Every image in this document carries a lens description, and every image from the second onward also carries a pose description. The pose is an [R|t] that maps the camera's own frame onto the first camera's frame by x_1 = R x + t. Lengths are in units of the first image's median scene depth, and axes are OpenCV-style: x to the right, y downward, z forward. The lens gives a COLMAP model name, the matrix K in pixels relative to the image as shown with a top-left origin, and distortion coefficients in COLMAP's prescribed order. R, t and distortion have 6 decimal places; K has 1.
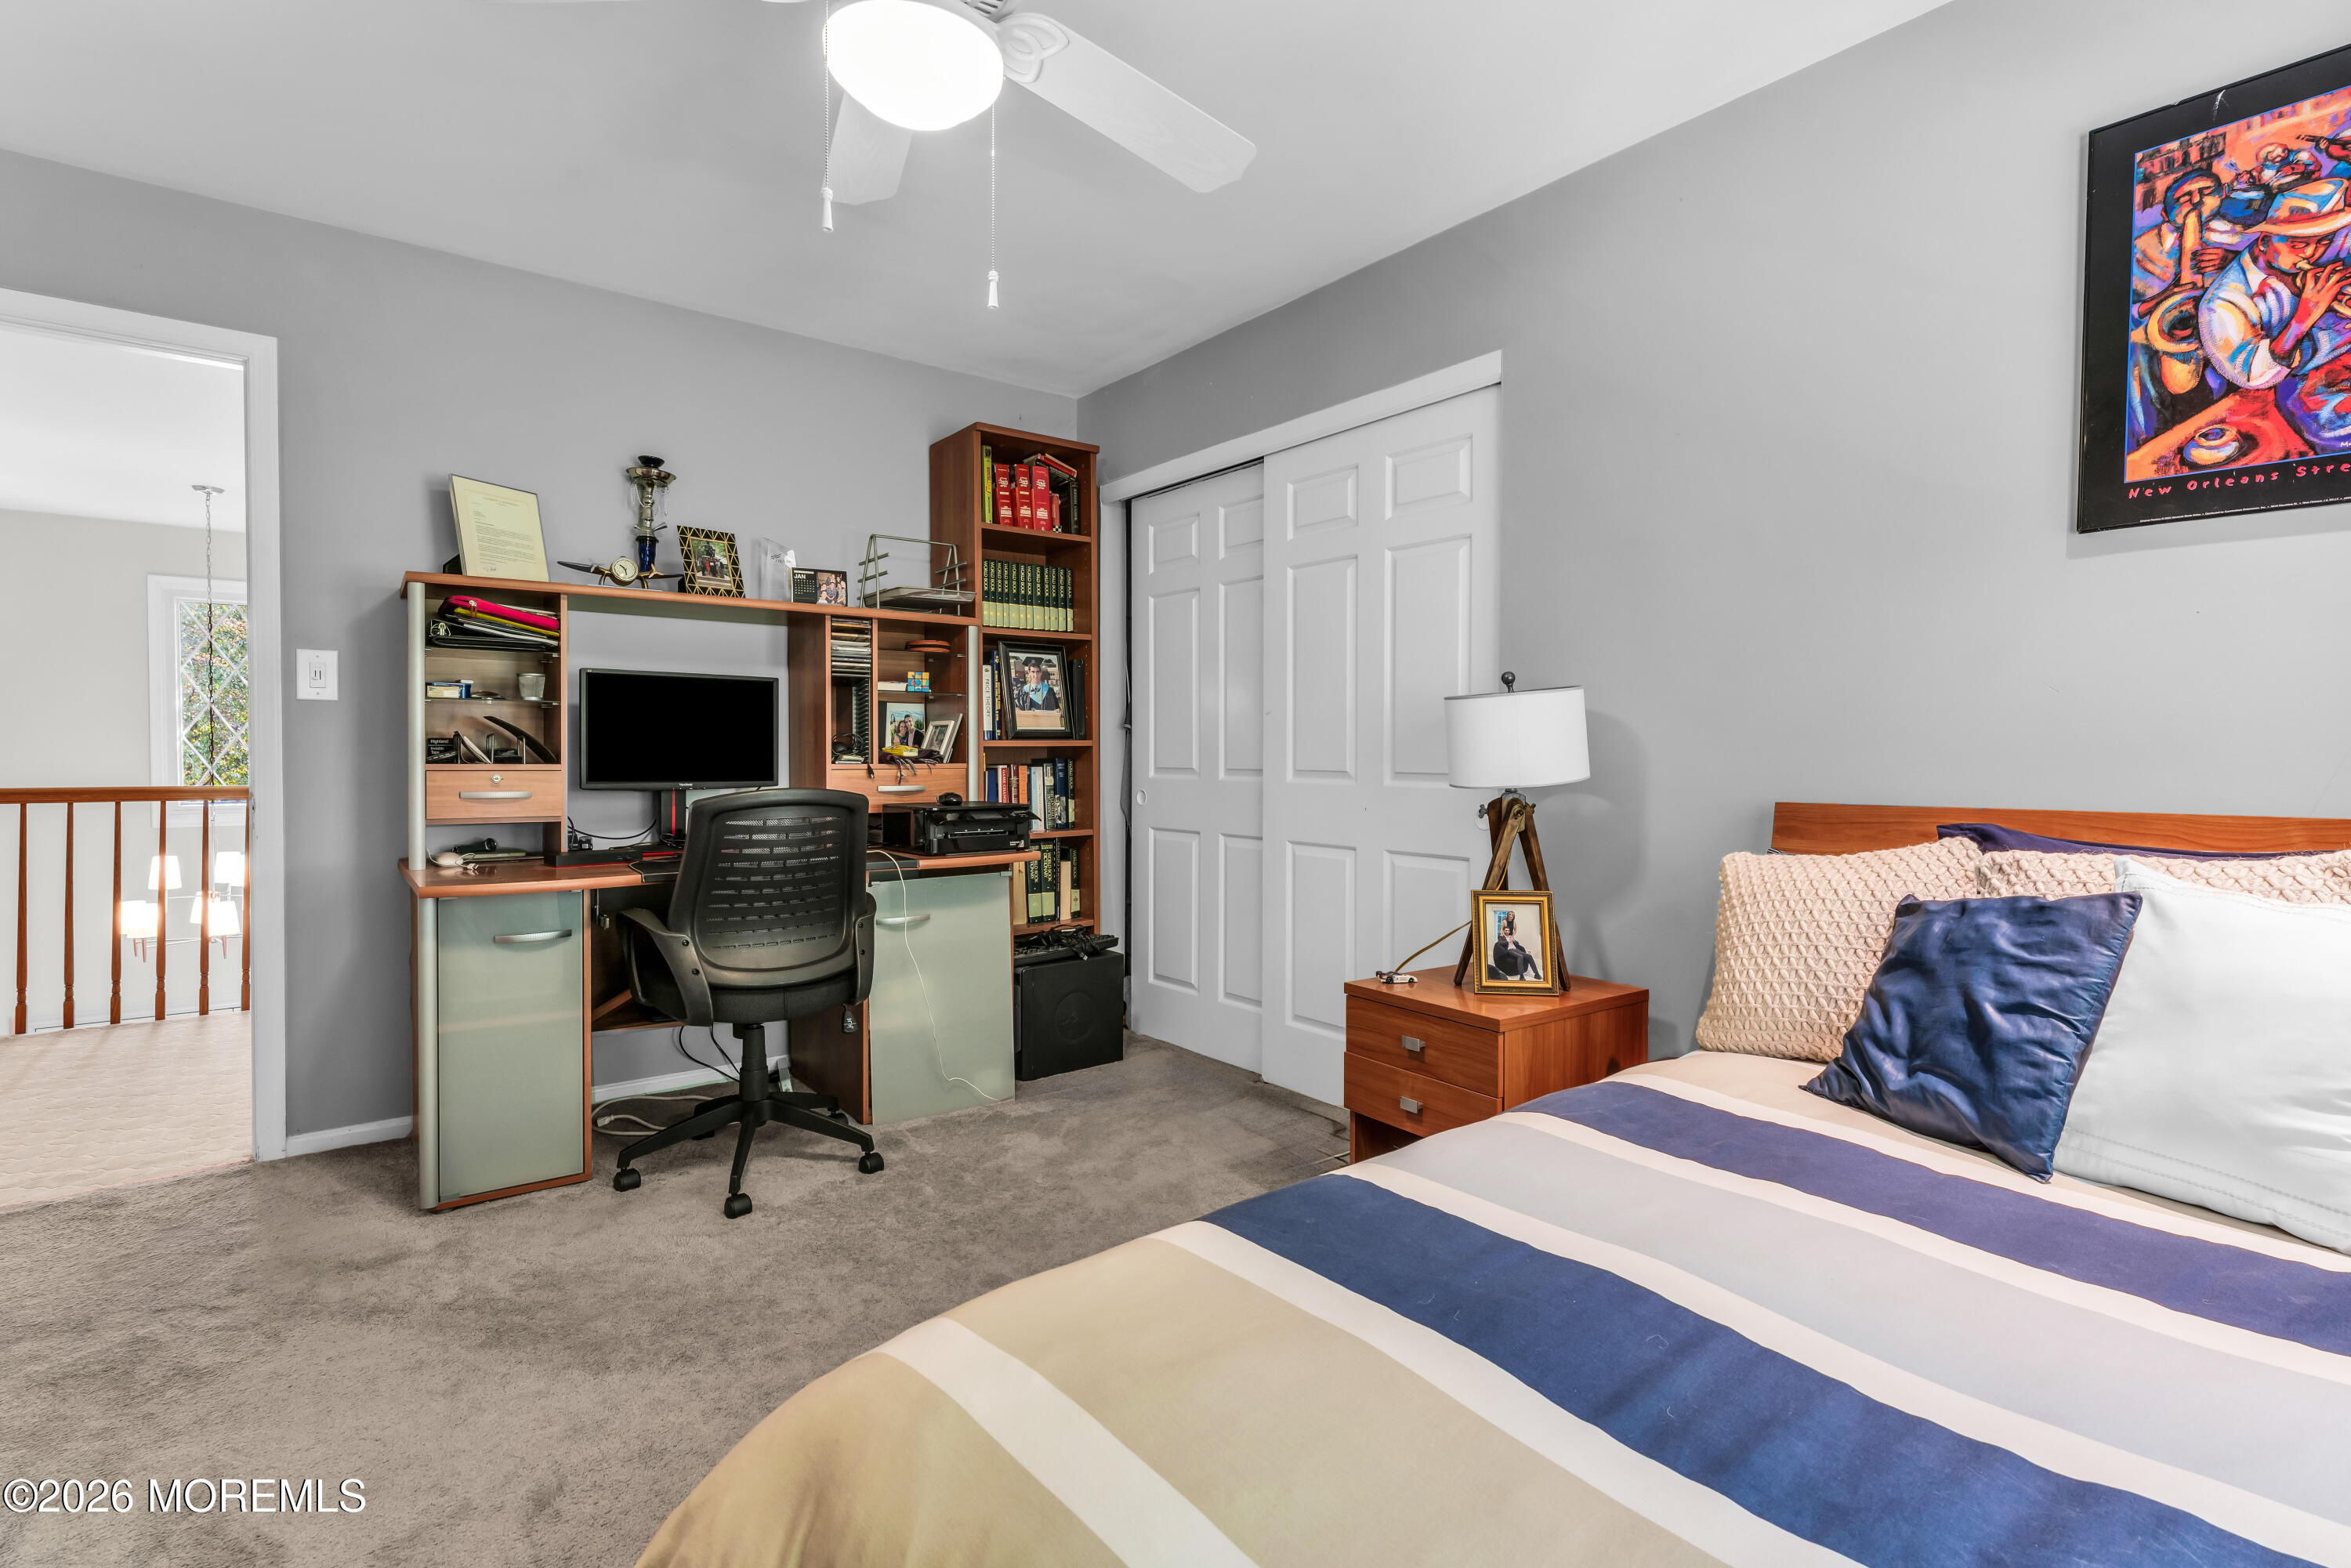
lens RADIAL K [[1128.6, 0, 1178.7], [0, 1128.6, 768.3], [0, 0, 1]] dist [-0.000380, -0.000006]
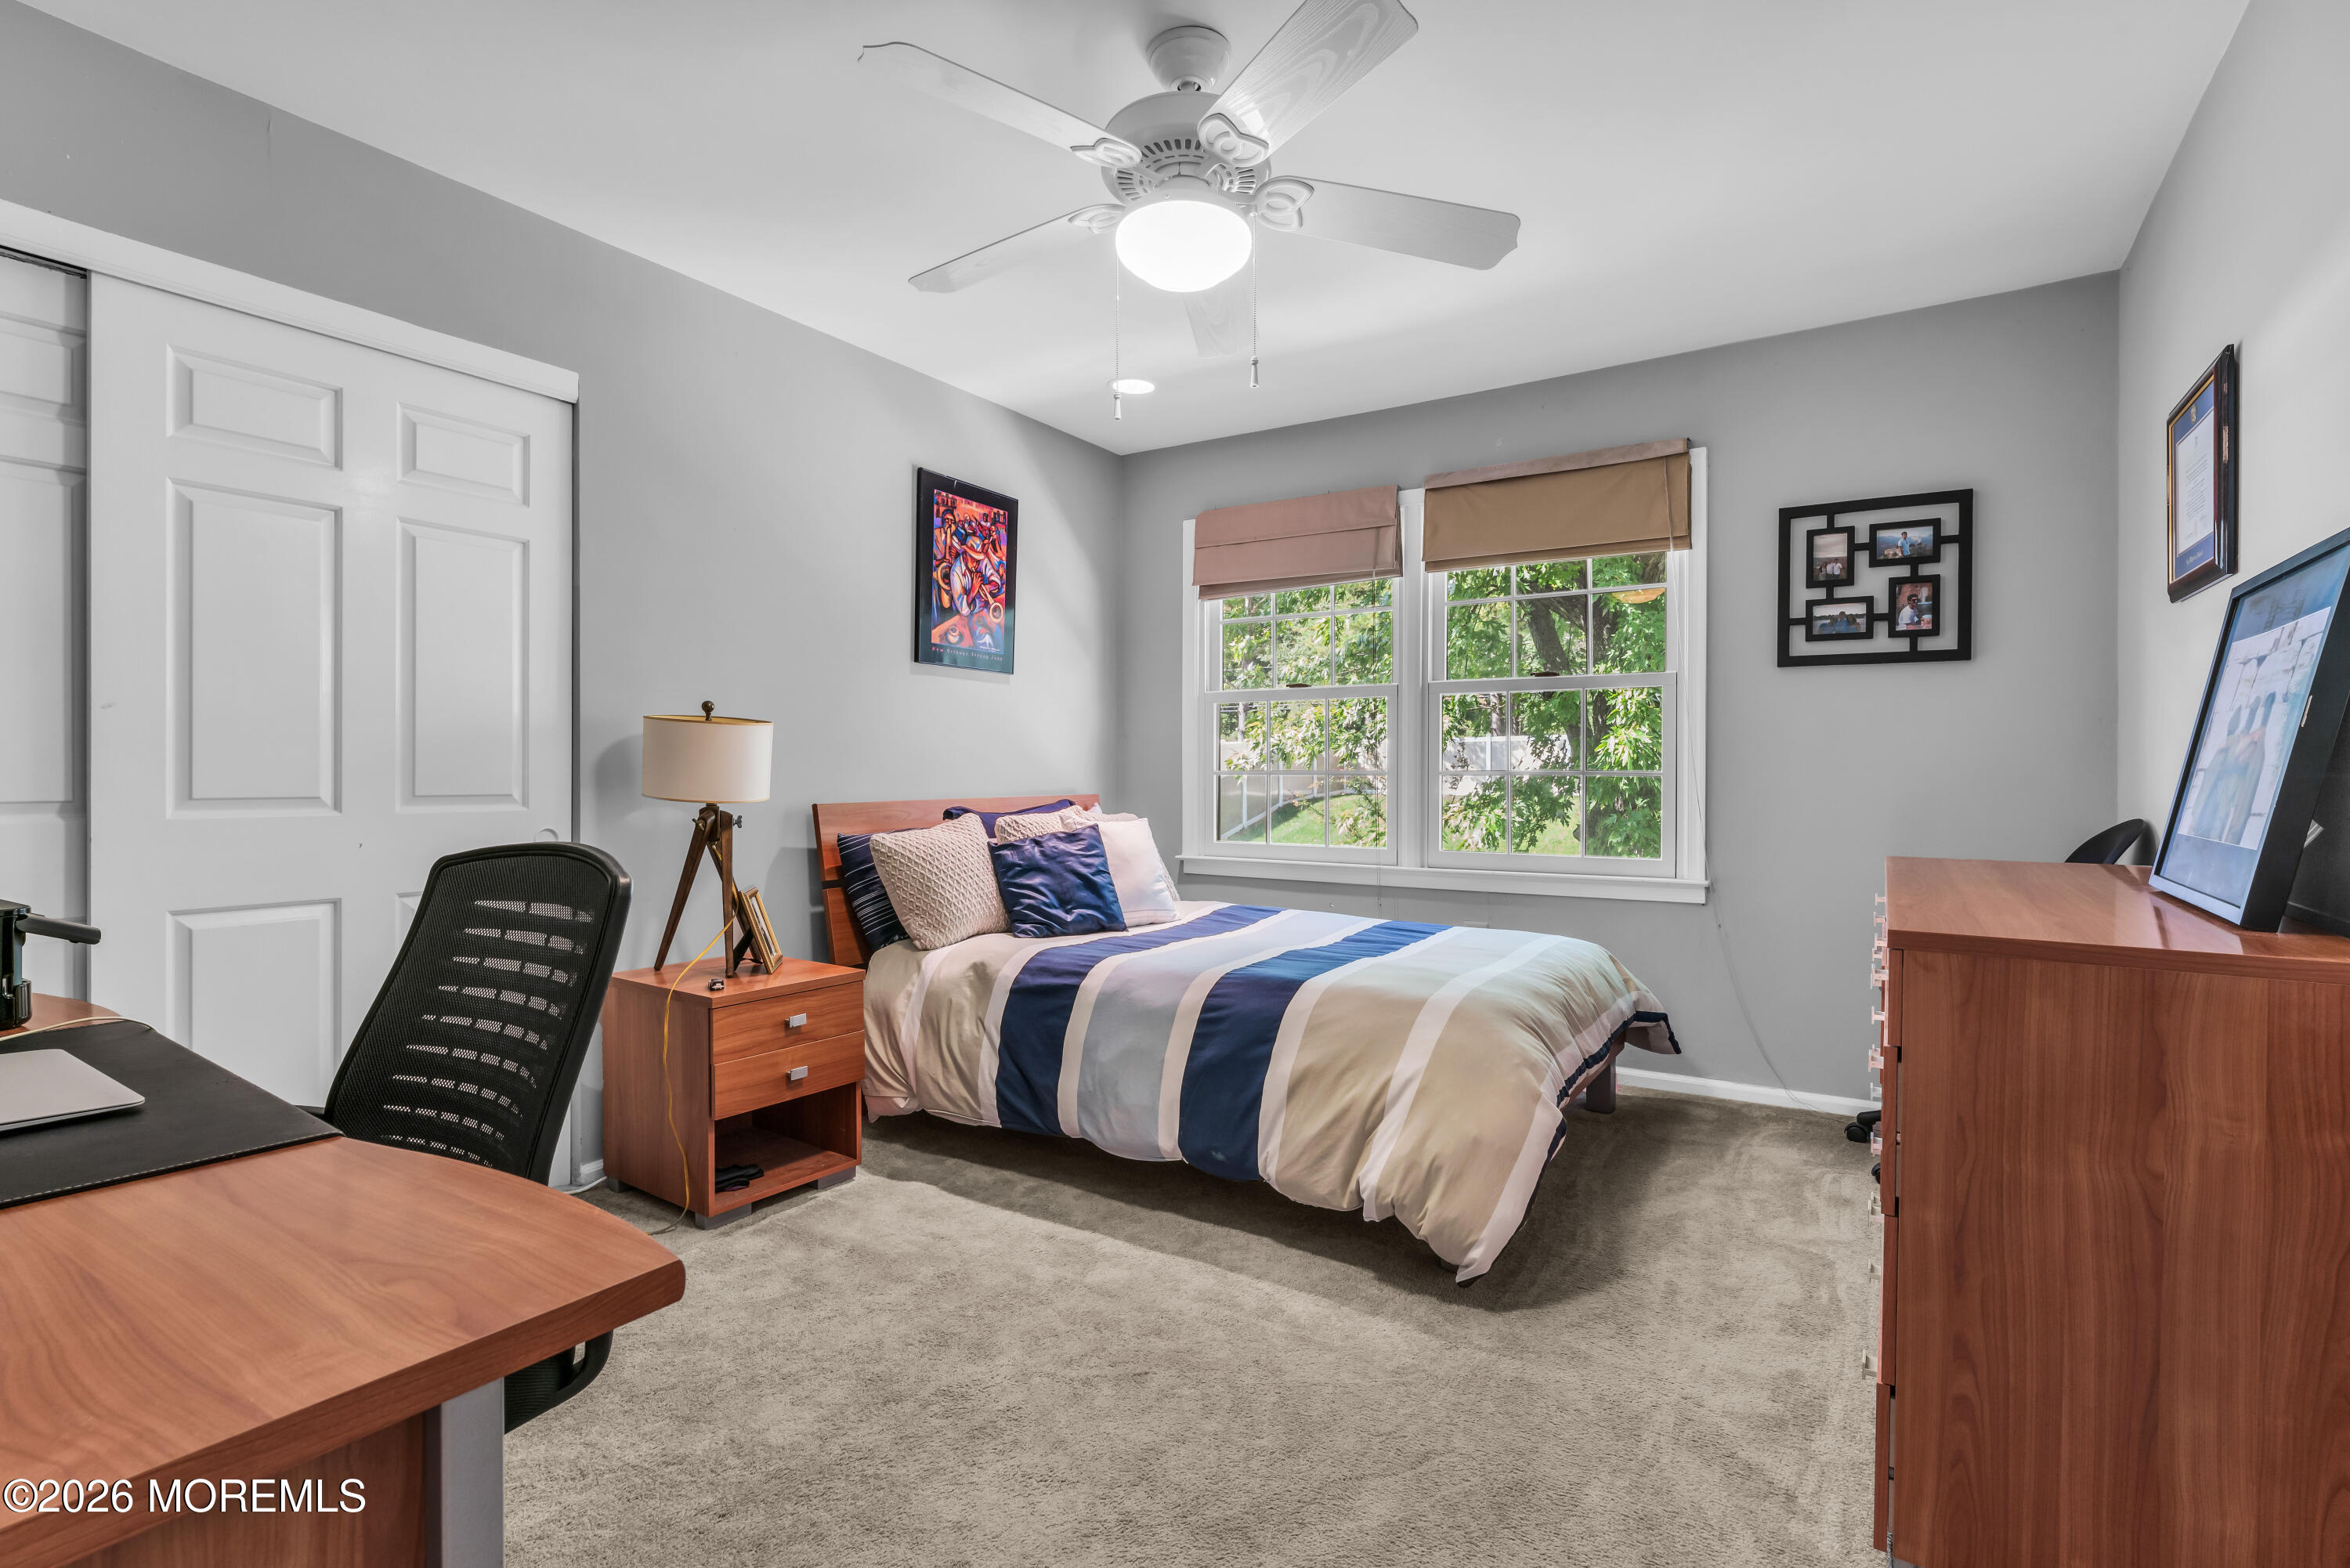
lens RADIAL K [[1087.7, 0, 1174.1], [0, 1087.7, 776.8], [0, 0, 1]] dist [-0.003430, 0.000163]
pose [[-0.296600, -0.001606, 0.955000, -1.287317], [0.008193, 0.999958, 0.004226, -0.008707], [-0.954967, 0.009077, -0.296574, 1.225650]]
